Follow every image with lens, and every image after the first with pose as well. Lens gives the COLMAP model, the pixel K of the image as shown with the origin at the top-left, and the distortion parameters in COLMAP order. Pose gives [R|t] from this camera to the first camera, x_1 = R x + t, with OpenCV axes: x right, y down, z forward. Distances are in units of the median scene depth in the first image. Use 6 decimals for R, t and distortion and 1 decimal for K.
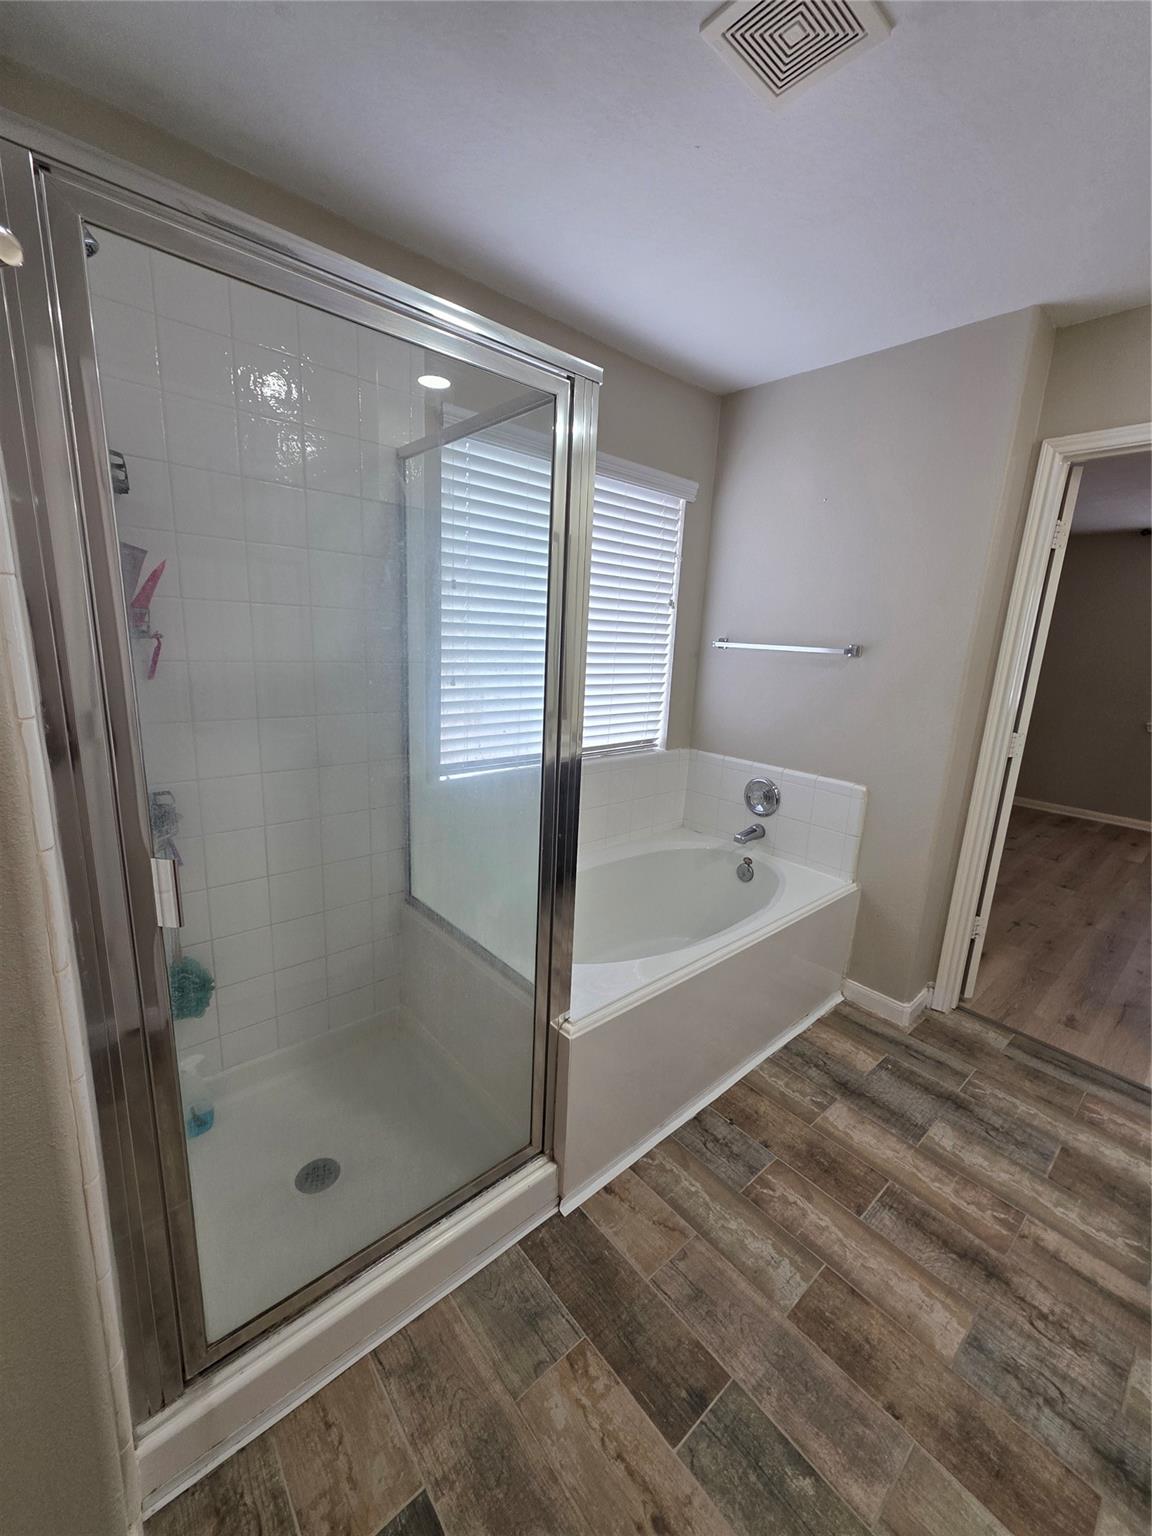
lens RADIAL K [[607.8, 0, 583.1], [0, 607.8, 764.1], [0, 0, 1]] dist [0.004849, 0.000324]
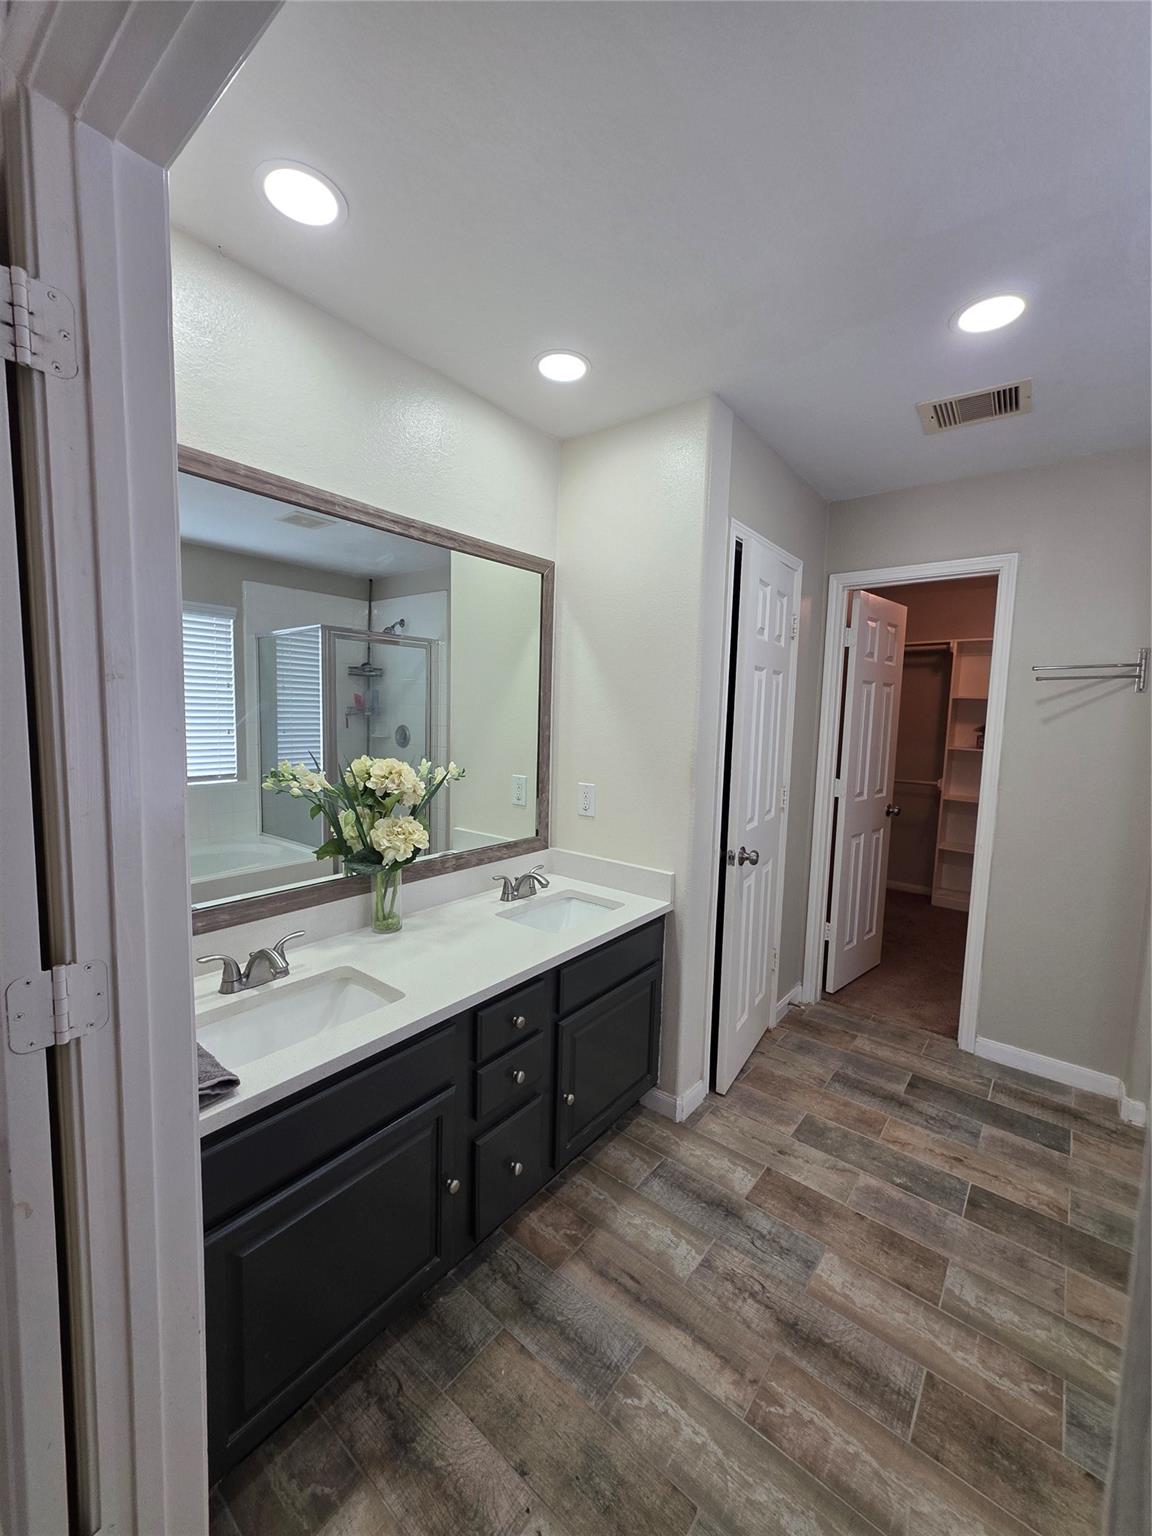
lens RADIAL K [[607.8, 0, 583.1], [0, 607.8, 764.1], [0, 0, 1]] dist [0.004849, 0.000324]
pose [[-0.980556, -0.059731, -0.186930, 1.203983], [-0.112928, 0.950777, 0.288565, -0.283481], [0.160493, 0.304063, -0.939035, 1.550901]]
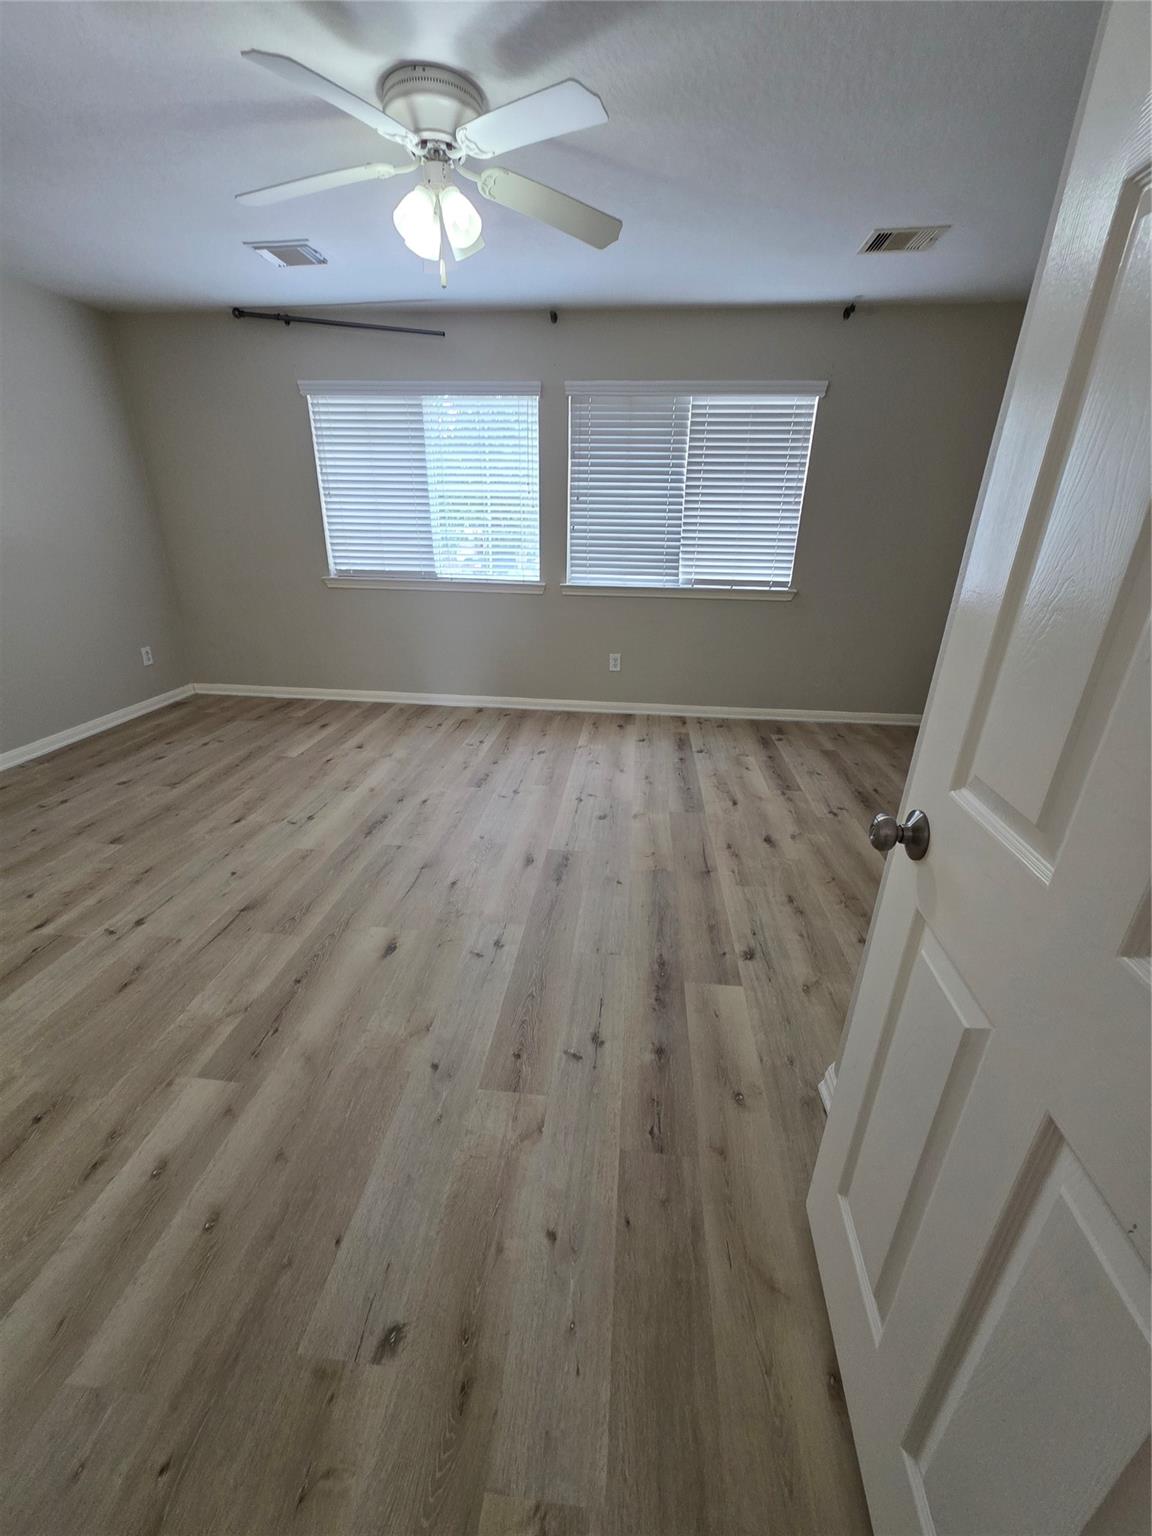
lens RADIAL K [[614.7, 0, 572.6], [0, 614.7, 766.3], [0, 0, 1]] dist [0.003636, 0.000989]
pose [[0.733580, -0.290284, 0.614488, 2.006749], [0.160587, 0.952622, 0.258308, 0.066071], [-0.660358, -0.090811, 0.745440, 0.400290]]
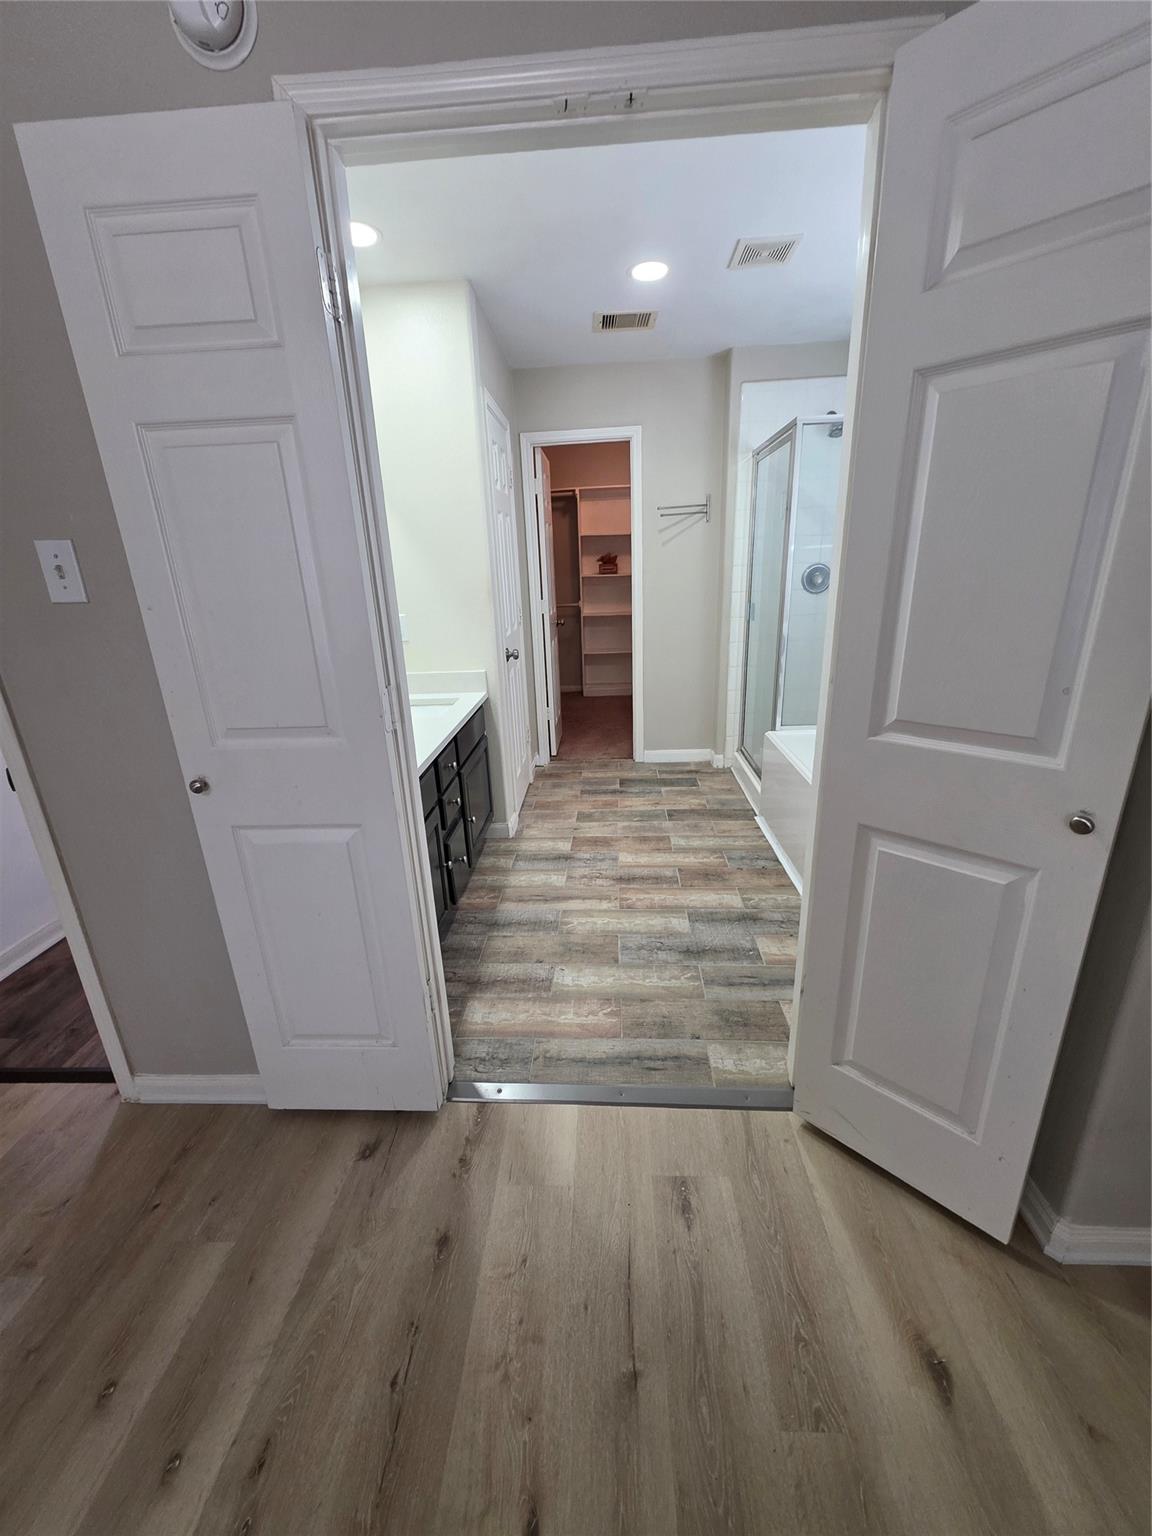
lens RADIAL K [[614.7, 0, 572.6], [0, 614.7, 766.3], [0, 0, 1]] dist [0.003636, 0.000989]
pose [[-0.699679, 0.207264, -0.683733, 1.943288], [-0.145439, 0.895639, 0.420332, -0.255776], [0.699498, 0.393539, -0.596515, 1.837591]]
